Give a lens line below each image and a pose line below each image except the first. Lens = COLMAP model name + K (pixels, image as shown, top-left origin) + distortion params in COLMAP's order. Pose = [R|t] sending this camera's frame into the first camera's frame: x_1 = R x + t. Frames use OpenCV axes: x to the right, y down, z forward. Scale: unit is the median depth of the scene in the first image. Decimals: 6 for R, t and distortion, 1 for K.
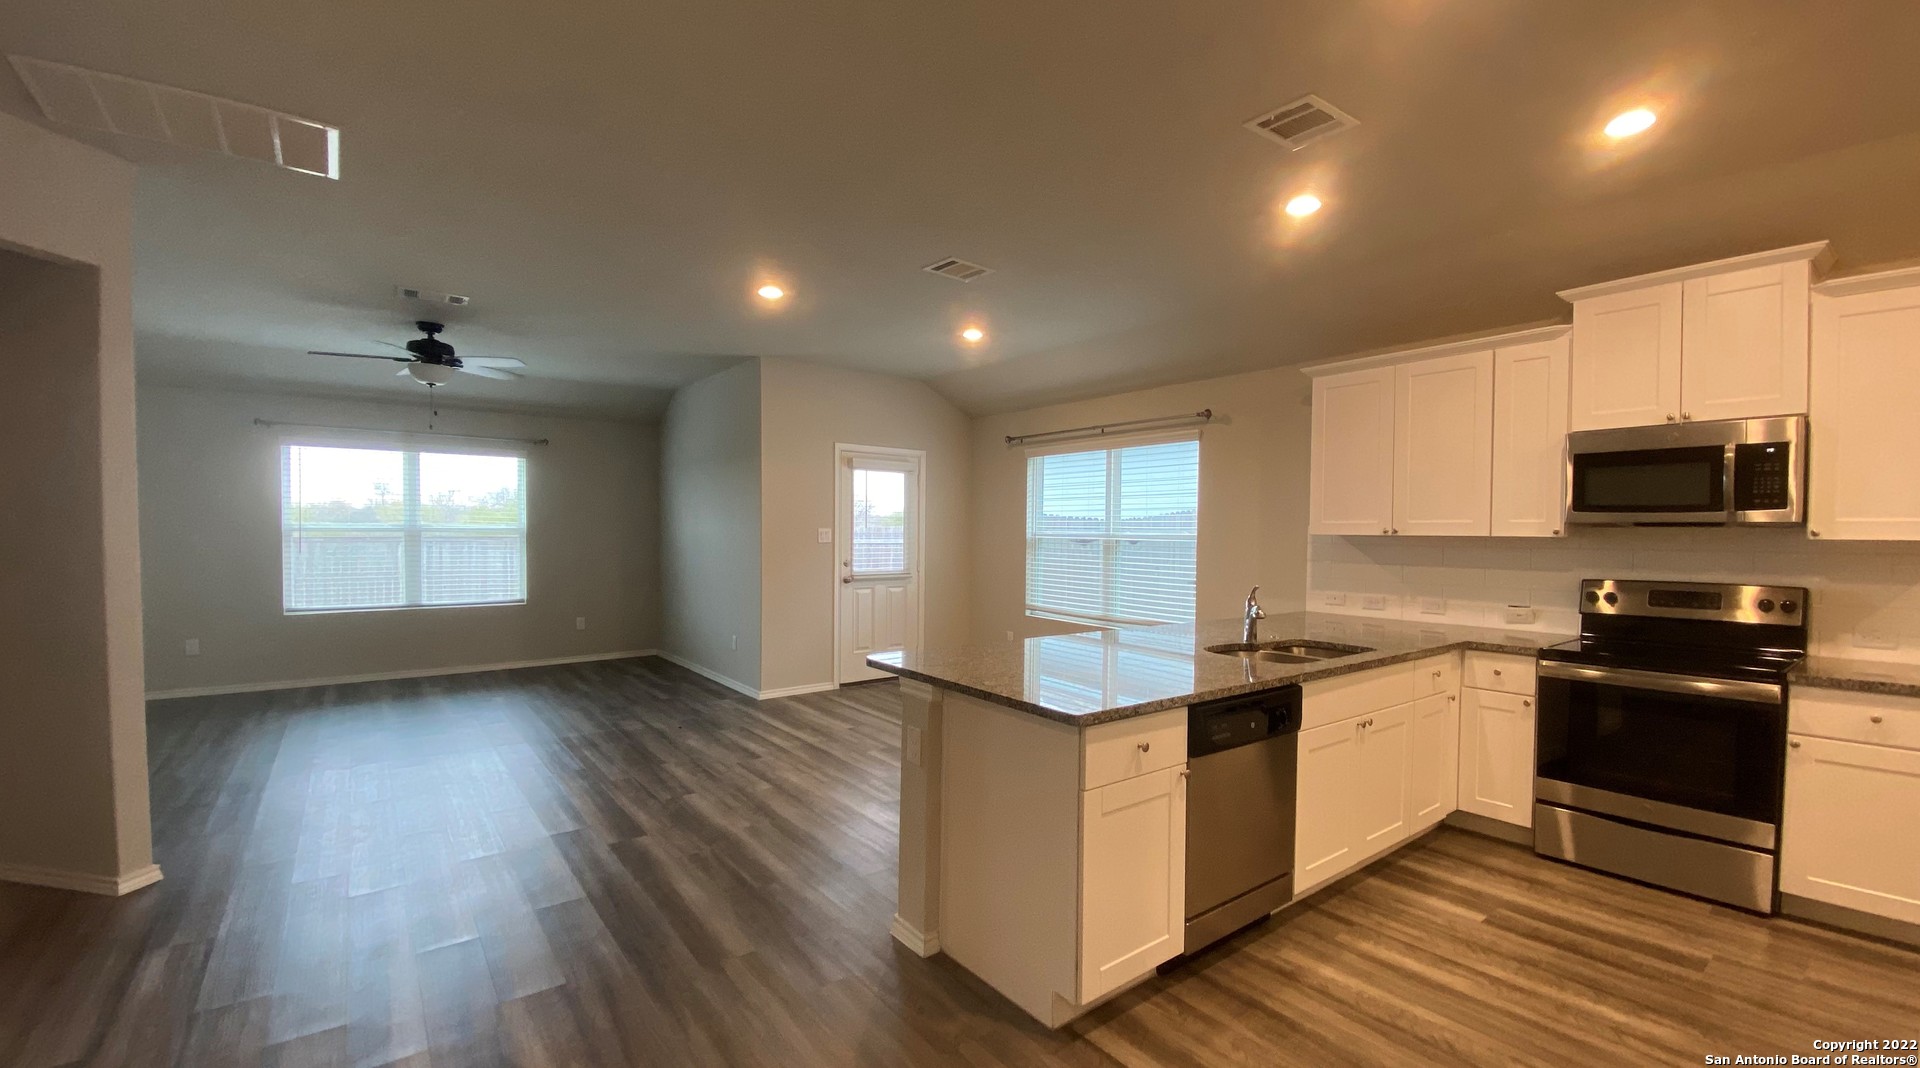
lens RADIAL K [[784.8, 0, 966.7], [0, 784.8, 561.4], [0, 0, 1]] dist [0.020612, -0.000133]
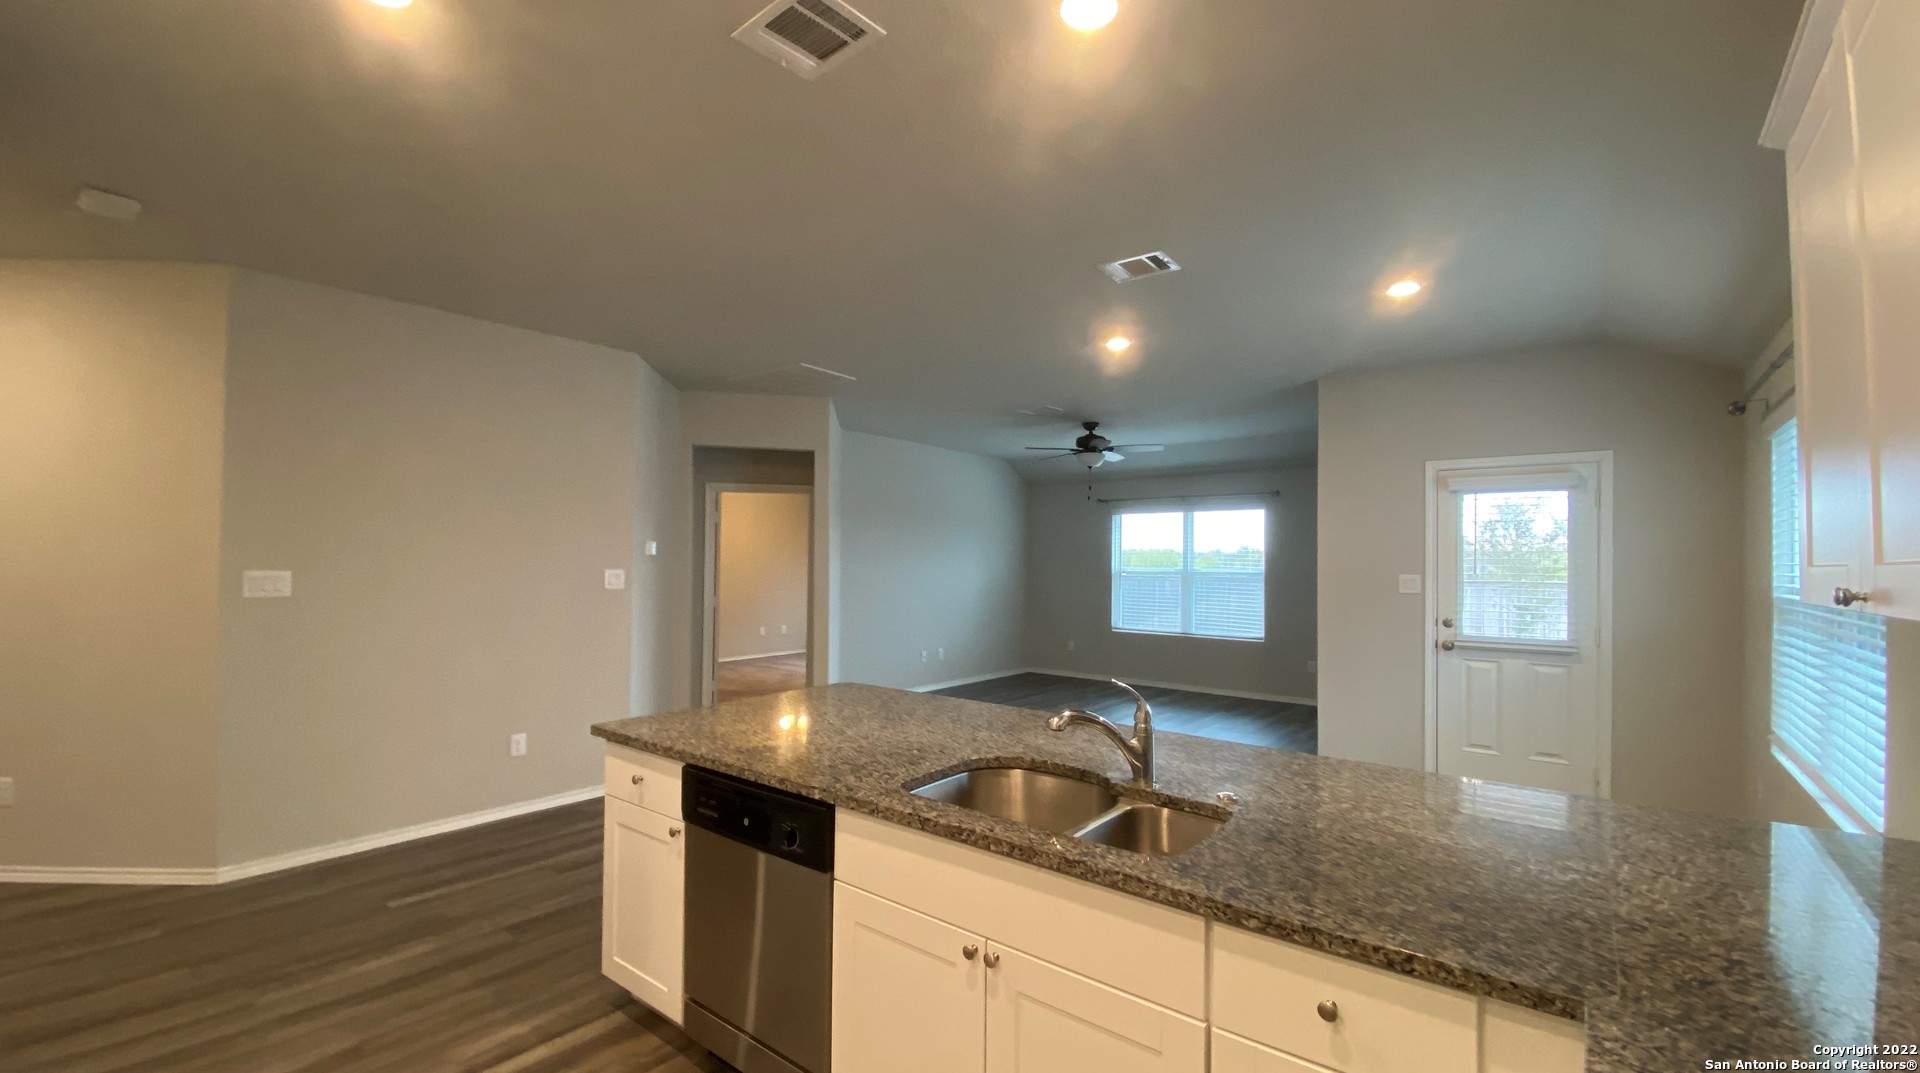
lens RADIAL K [[786.7, 0, 960.0], [0, 786.7, 536.5], [0, 0, 1]] dist [0.023397, -0.000010]
pose [[0.229421, -0.039754, -0.972515, 0.508609], [-0.043301, 0.997759, -0.051001, -0.022418], [0.972364, 0.053812, 0.227186, 0.422675]]
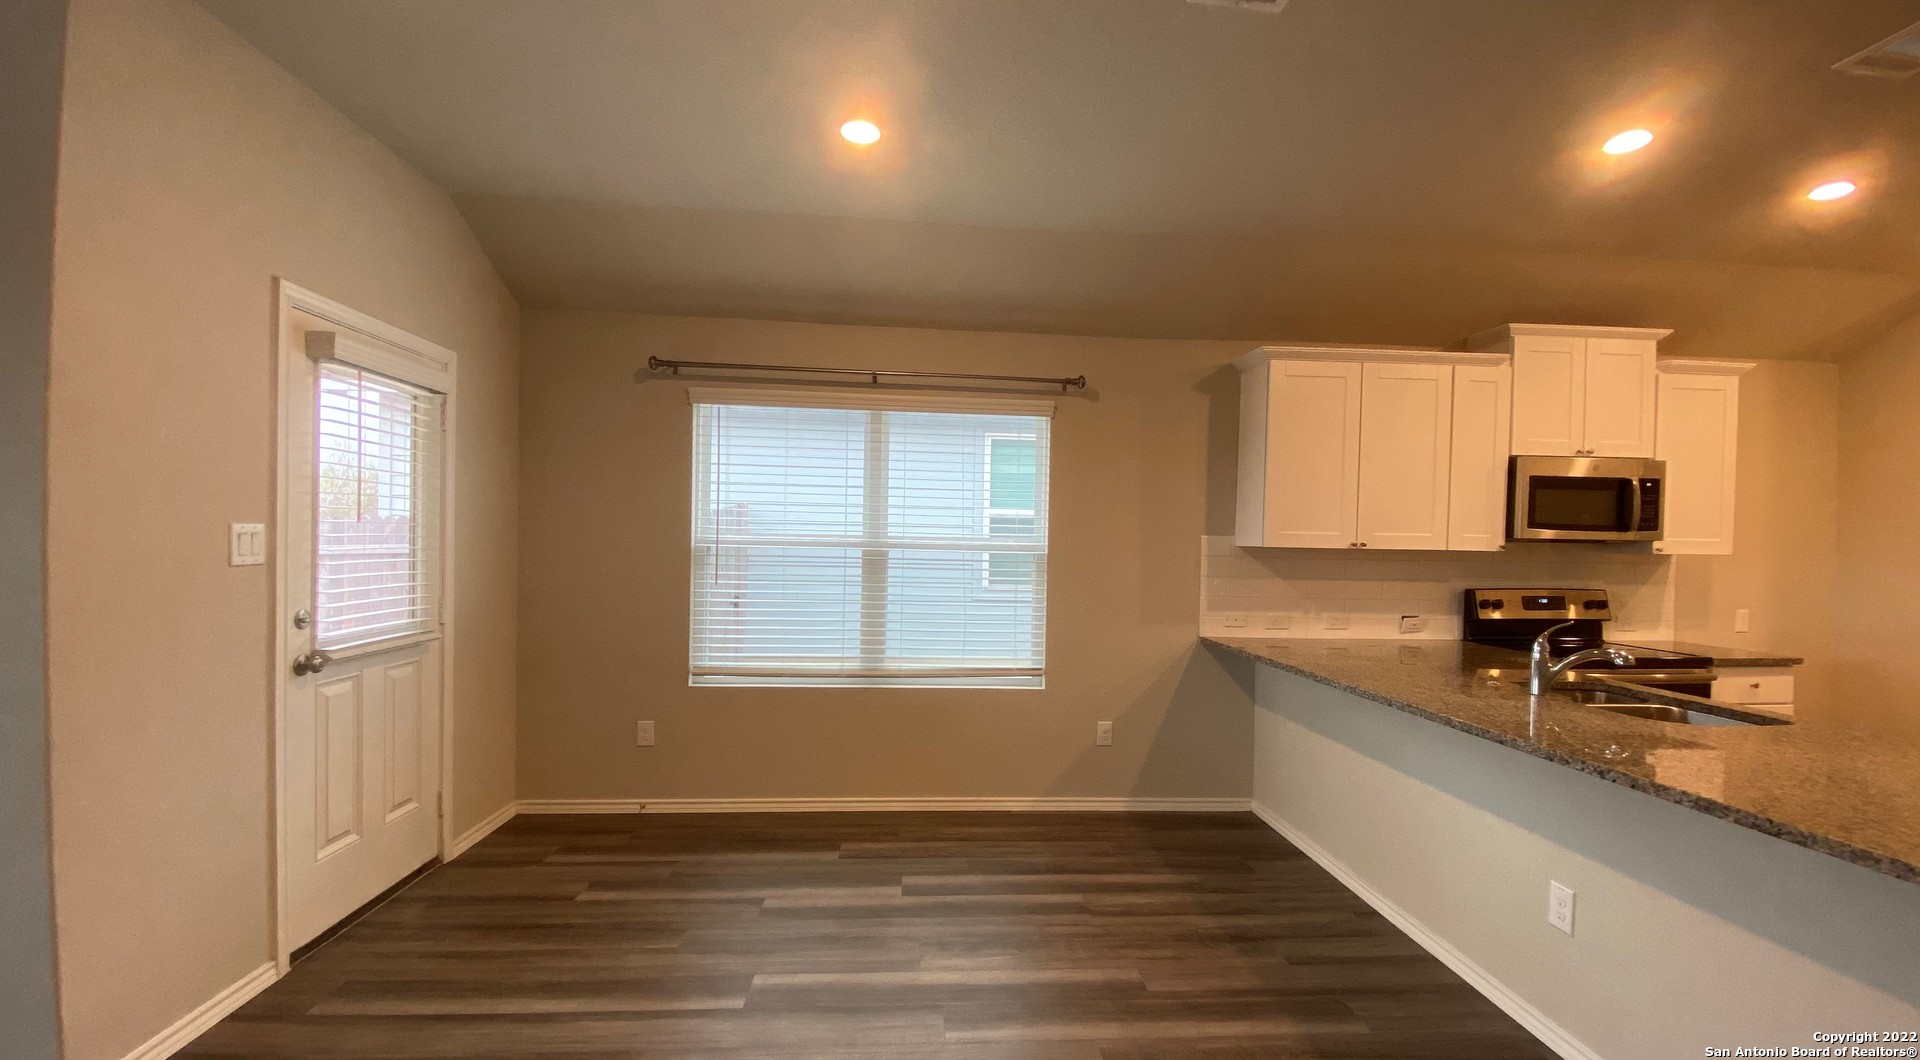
lens RADIAL K [[787.0, 0, 959.6], [0, 787.0, 550.3], [0, 0, 1]] dist [0.015125, -0.000228]
pose [[0.547666, -0.006898, 0.836669, -0.321362], [0.020172, 0.999784, -0.004961, -0.023821], [-0.836454, 0.019594, 0.547687, 0.594494]]
